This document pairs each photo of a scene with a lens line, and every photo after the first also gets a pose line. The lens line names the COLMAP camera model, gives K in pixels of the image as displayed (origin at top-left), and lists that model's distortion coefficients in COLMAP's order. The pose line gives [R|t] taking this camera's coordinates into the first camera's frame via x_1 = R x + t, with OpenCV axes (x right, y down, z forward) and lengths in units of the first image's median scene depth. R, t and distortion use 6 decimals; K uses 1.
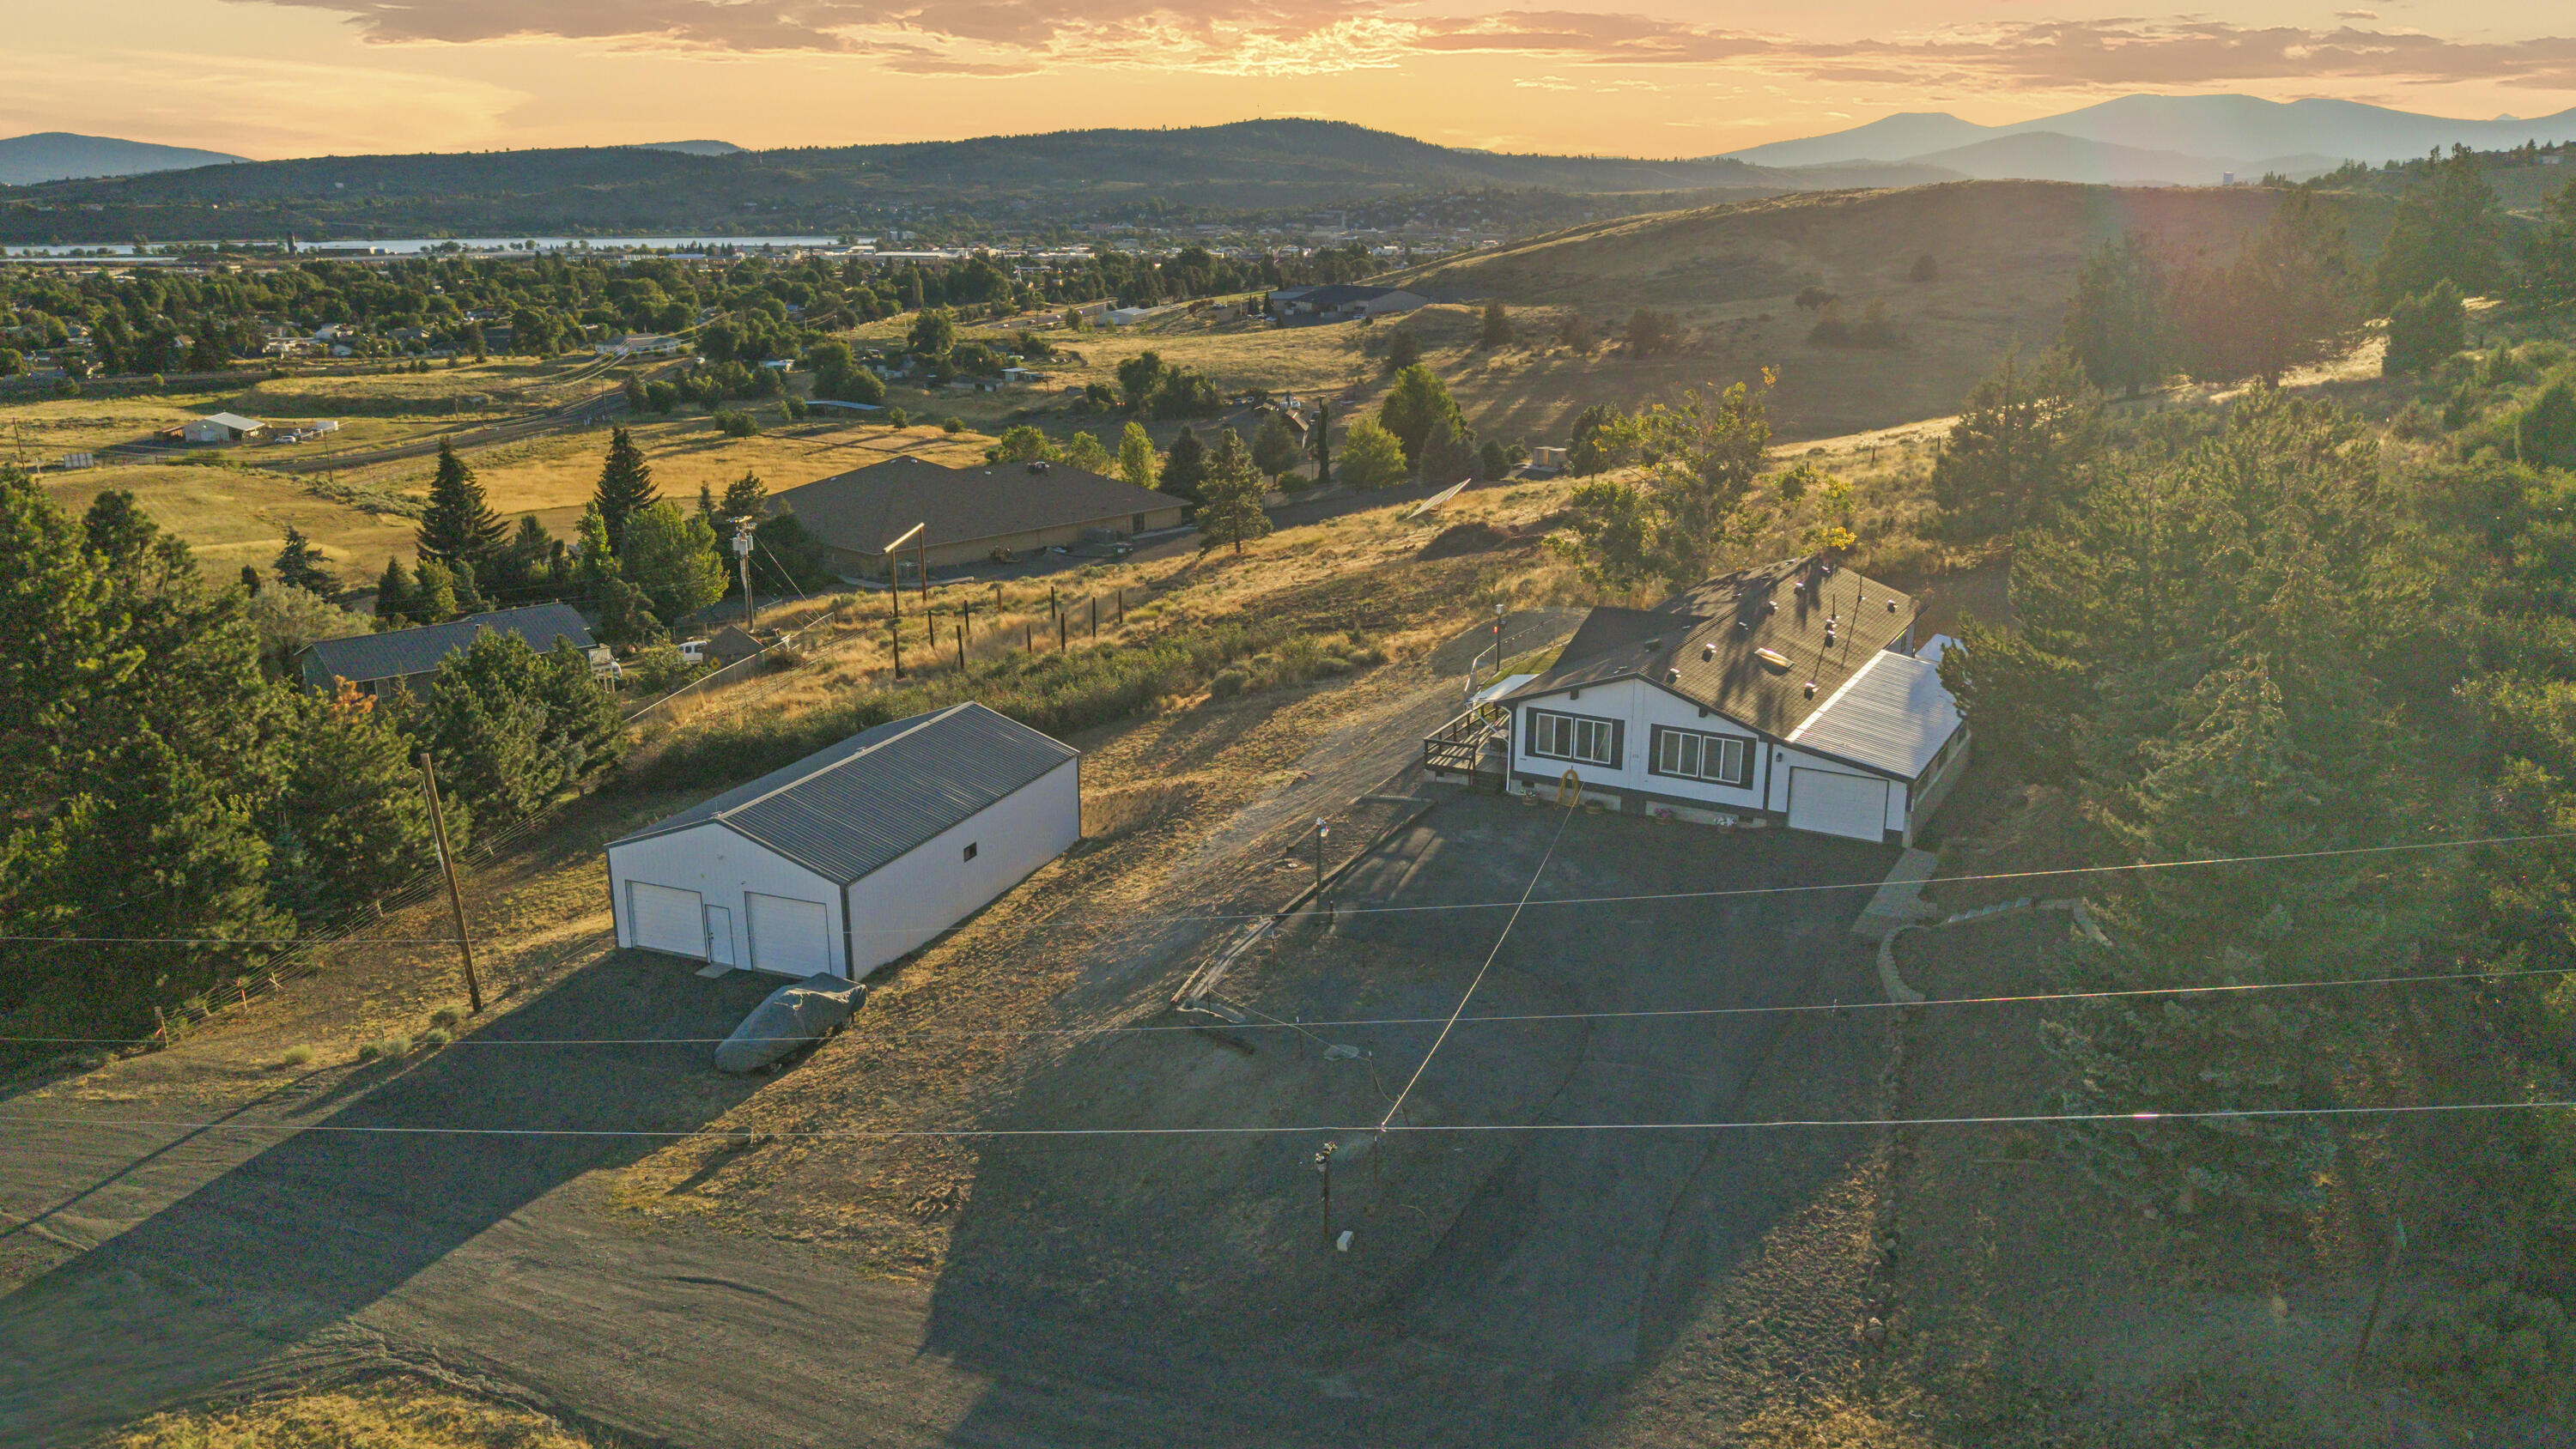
lens RADIAL K [[1855.3, 0, 1327.0], [0, 1855.3, 711.1], [0, 0, 1]] dist [0.077604, -0.097640]
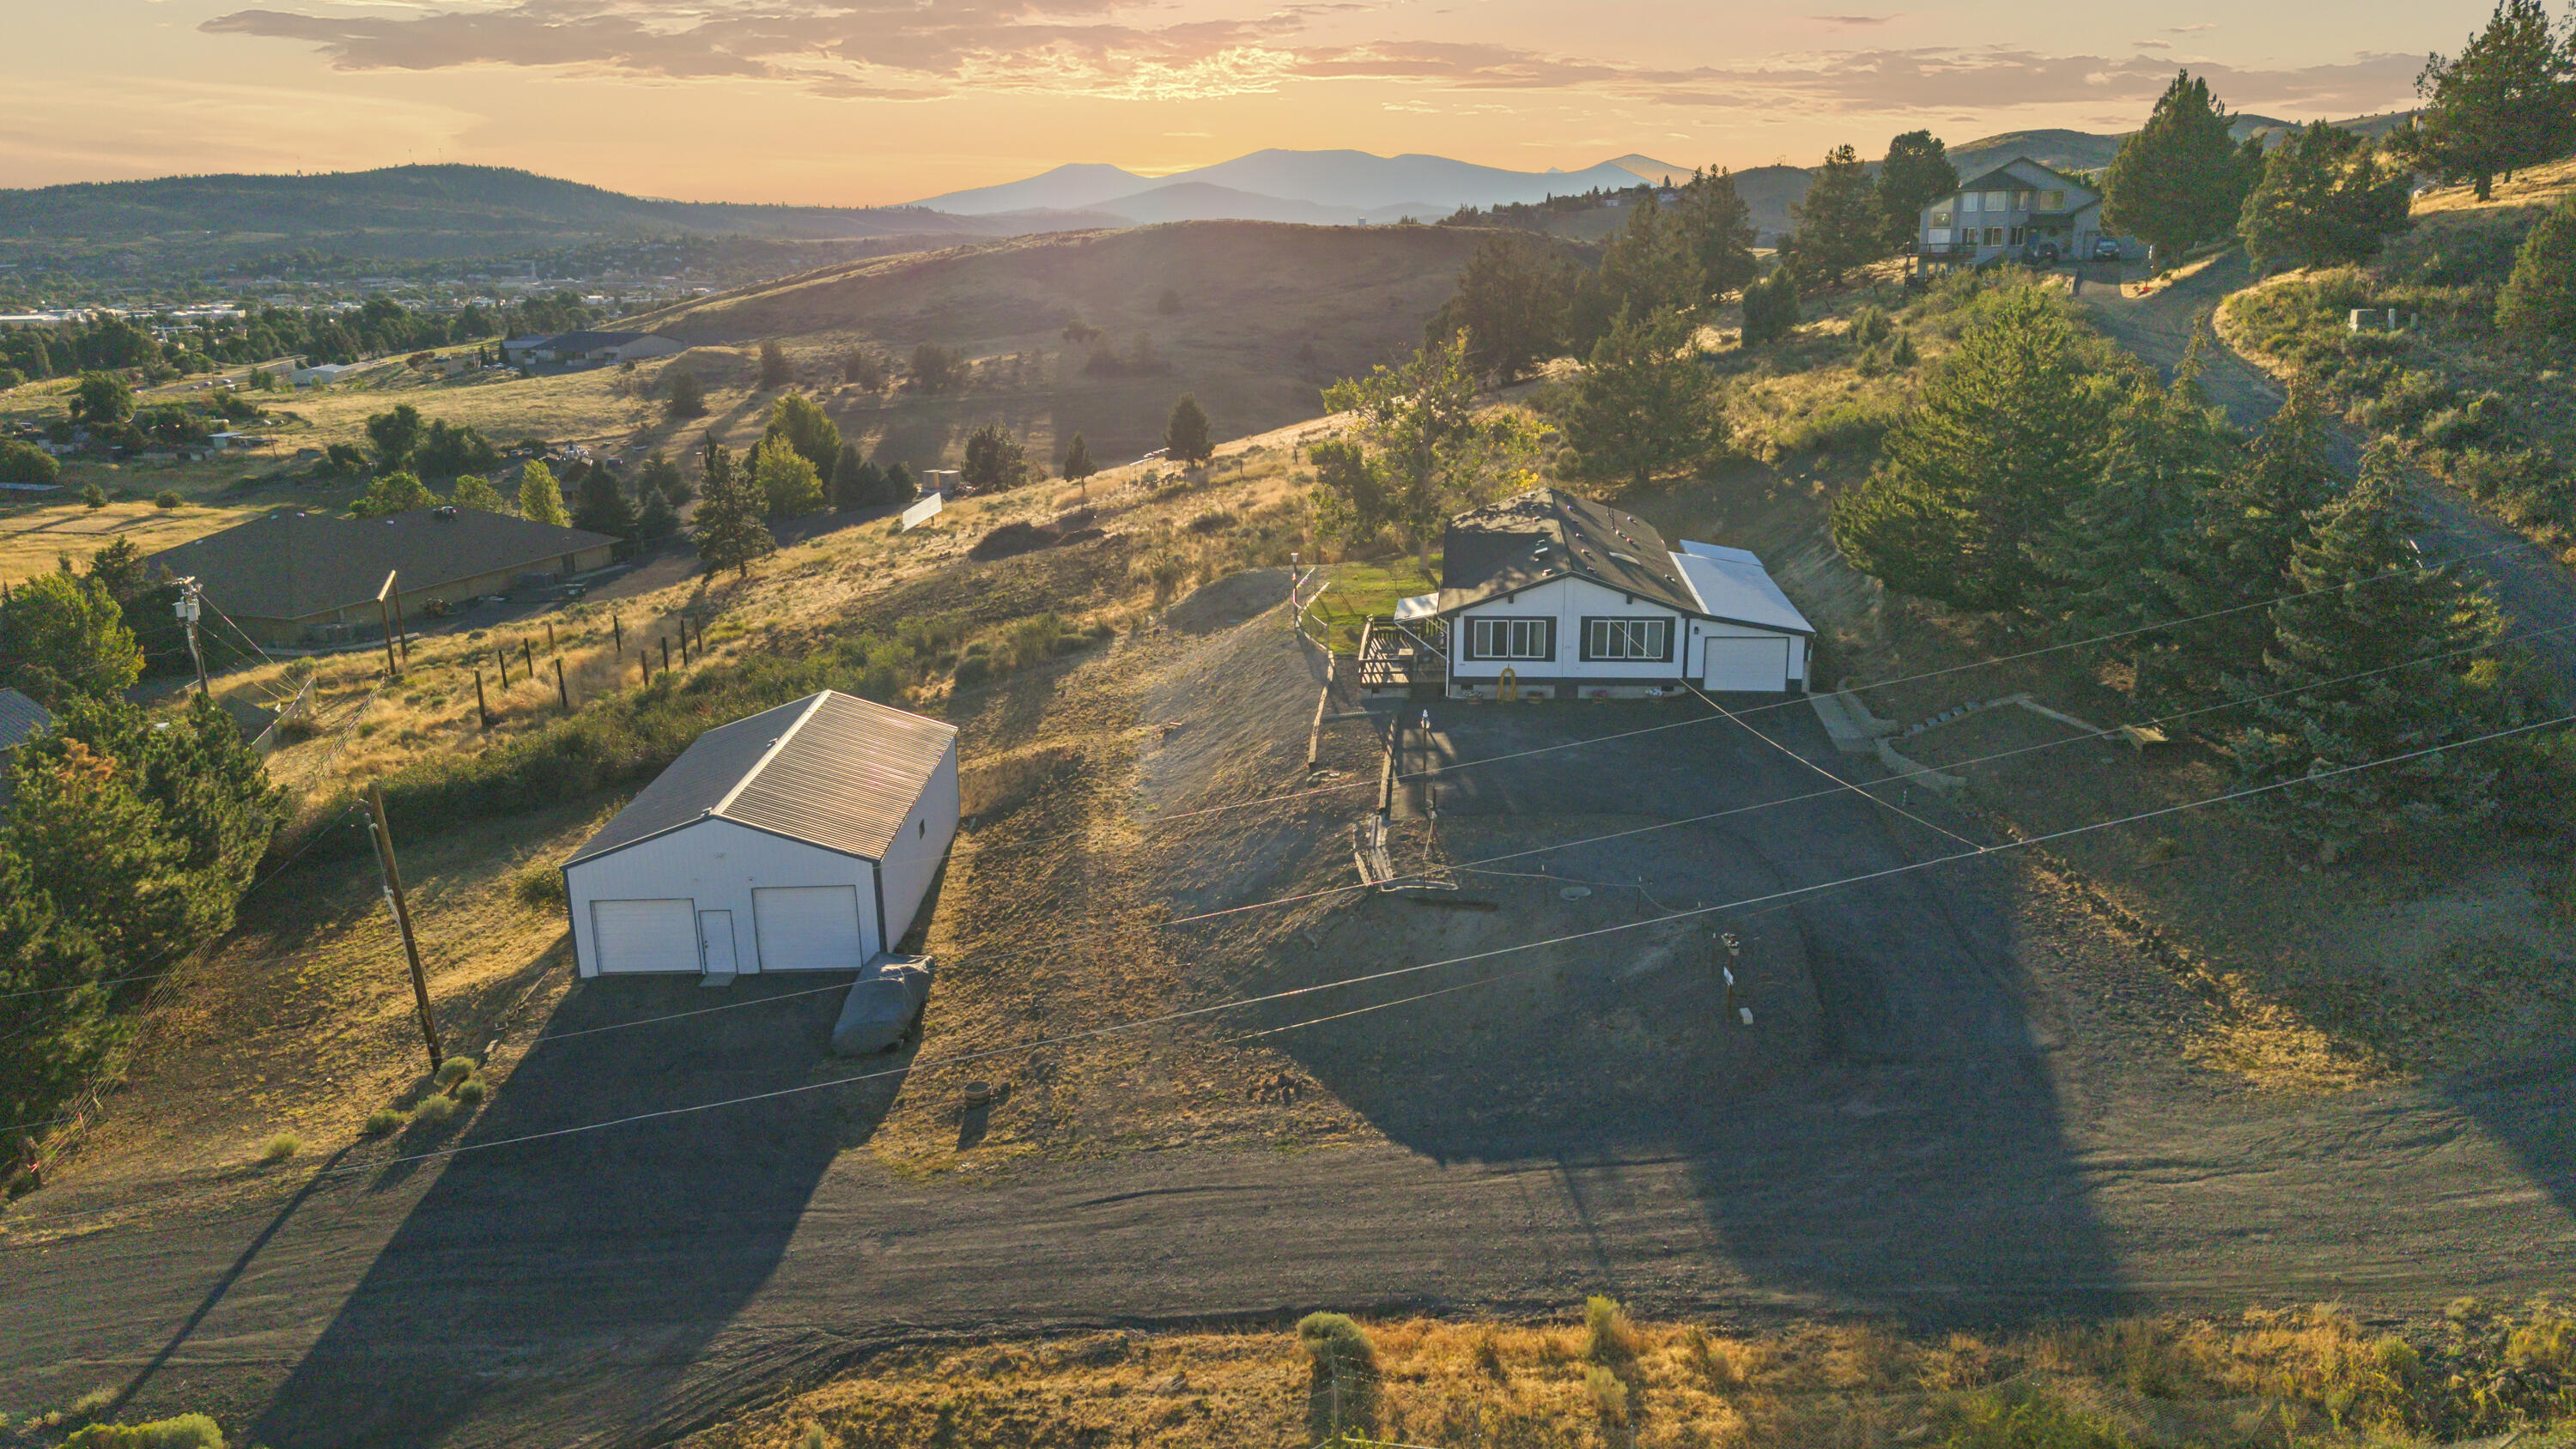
lens RADIAL K [[1797.5, 0, 1348.2], [0, 1797.5, 723.1], [0, 0, 1]] dist [0.038434, -0.047181]
pose [[0.912692, -0.117605, 0.391359, -0.269338], [0.120758, 0.992542, 0.016642, 0.024708], [-0.390398, 0.032071, 0.920088, 0.031329]]
